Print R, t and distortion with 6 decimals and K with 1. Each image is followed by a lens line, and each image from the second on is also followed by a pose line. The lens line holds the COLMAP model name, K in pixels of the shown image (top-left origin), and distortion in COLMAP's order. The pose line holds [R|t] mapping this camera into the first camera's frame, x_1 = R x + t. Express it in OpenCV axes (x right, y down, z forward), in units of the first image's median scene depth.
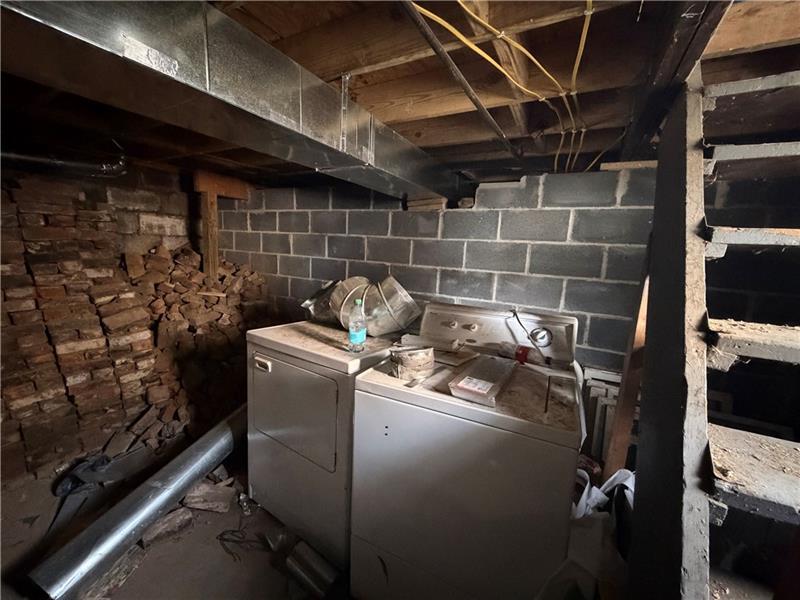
lens RADIAL K [[317.9, 0, 400.6], [0, 317.9, 300.0], [0, 0, 1]] dist [-0.000363, -0.000394]
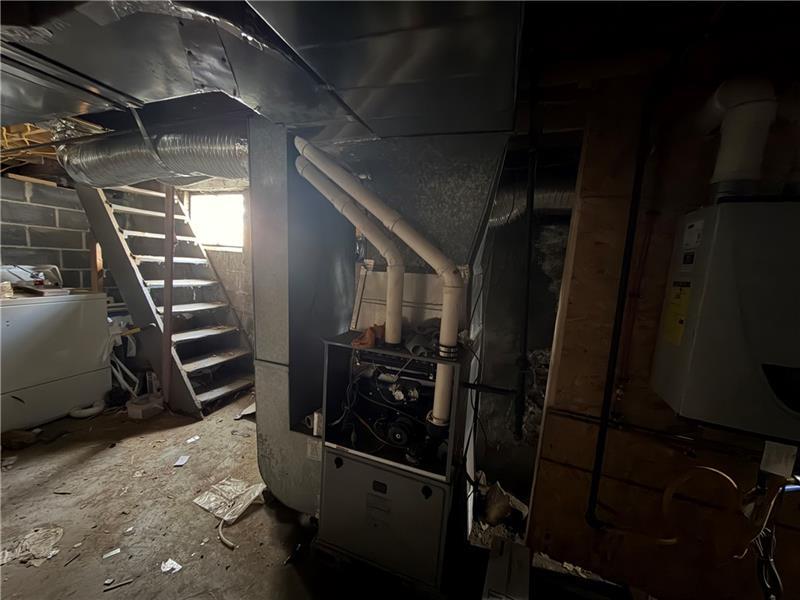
lens RADIAL K [[317.9, 0, 401.6], [0, 317.9, 302.0], [0, 0, 1]] dist [-0.000363, -0.000394]
pose [[-0.146498, -0.173086, 0.973950, -1.338257], [0.083932, 0.978848, 0.186581, 0.071778], [-0.985644, 0.109079, -0.128872, -0.673556]]
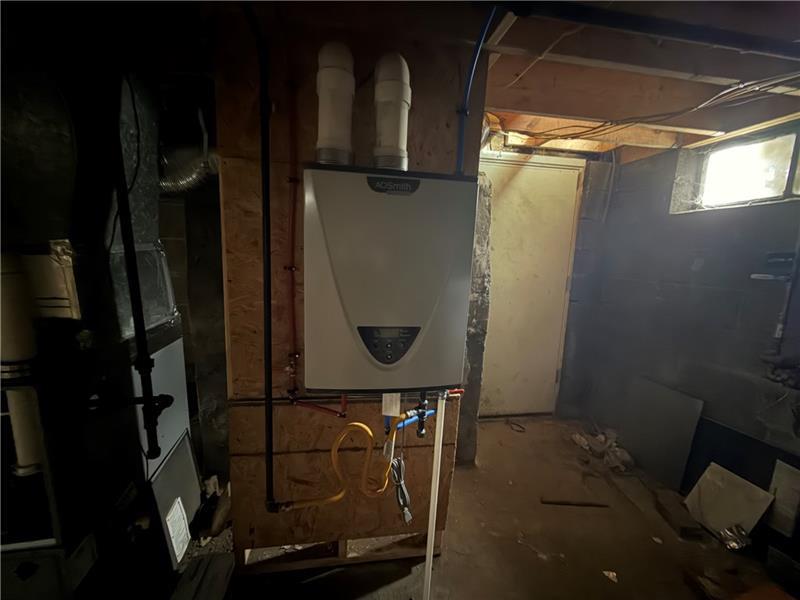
lens RADIAL K [[317.9, 0, 398.2], [0, 317.9, 302.2], [0, 0, 1]] dist [-0.000363, -0.000394]
pose [[-0.642591, -0.198301, 0.740103, -1.401026], [0.053776, 0.951875, 0.301733, 0.119686], [-0.764320, 0.233691, -0.601003, -1.131410]]
